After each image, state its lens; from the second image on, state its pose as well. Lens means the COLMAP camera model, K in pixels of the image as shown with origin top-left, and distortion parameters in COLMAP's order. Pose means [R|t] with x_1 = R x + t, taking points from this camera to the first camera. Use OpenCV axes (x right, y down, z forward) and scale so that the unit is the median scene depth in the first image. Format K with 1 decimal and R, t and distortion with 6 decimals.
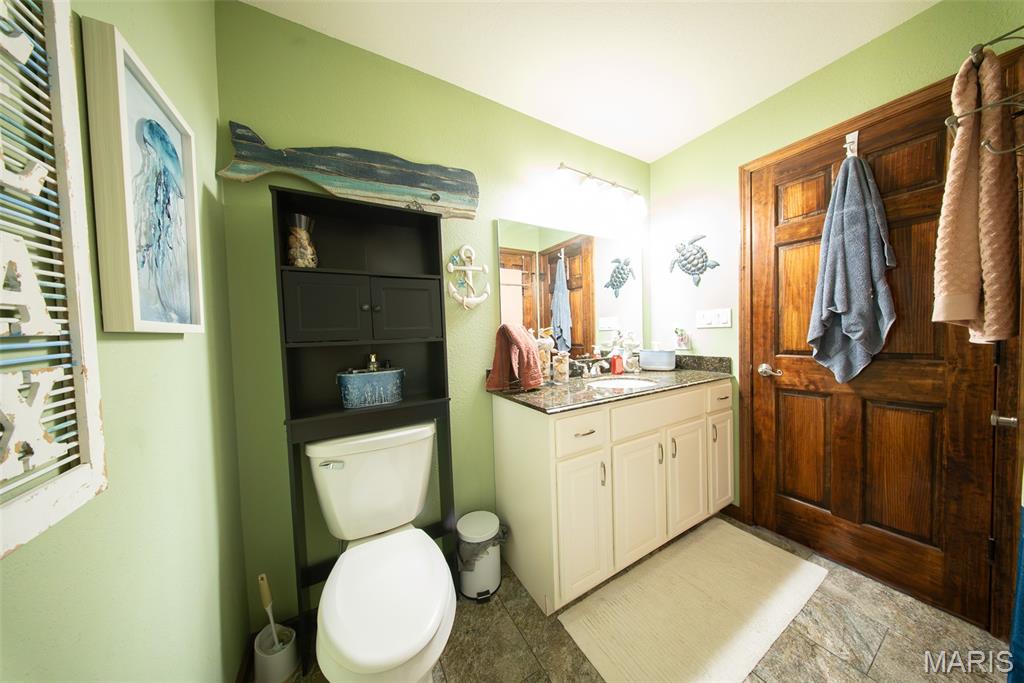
lens RADIAL K [[301.2, 0, 511.9], [0, 301.2, 339.6], [0, 0, 1]] dist [0.001123, -0.000063]
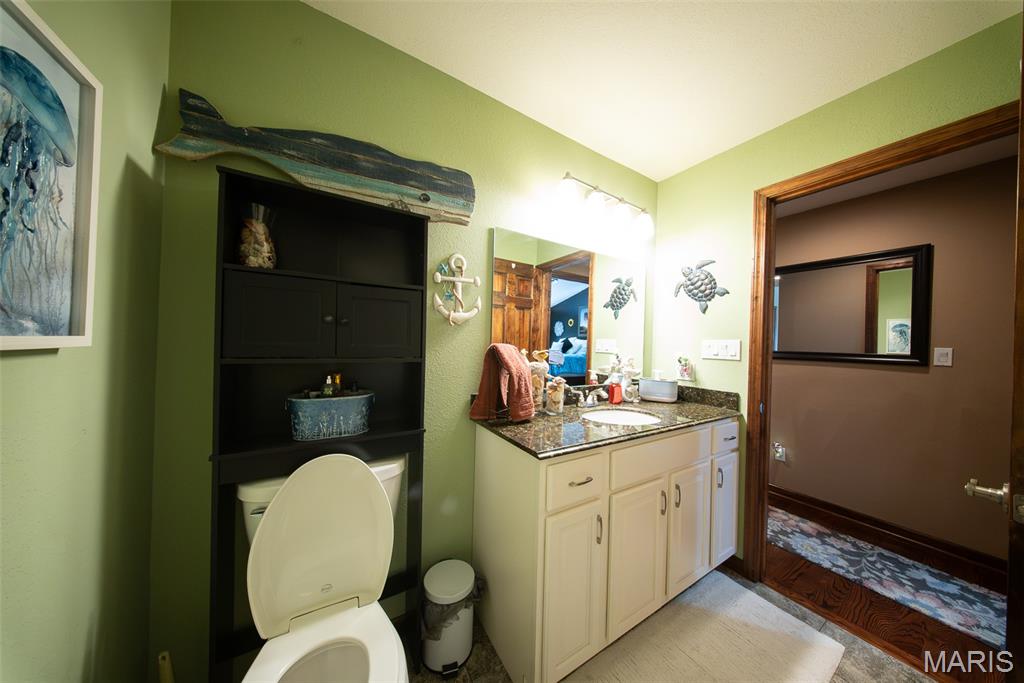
lens RADIAL K [[301.2, 0, 513.5], [0, 301.2, 339.7], [0, 0, 1]] dist [0.001123, -0.000063]
pose [[0.997789, 0.058930, 0.030732, 0.002293], [-0.057845, 0.997709, -0.035091, -0.042605], [-0.032729, 0.033235, 0.998912, 0.126792]]
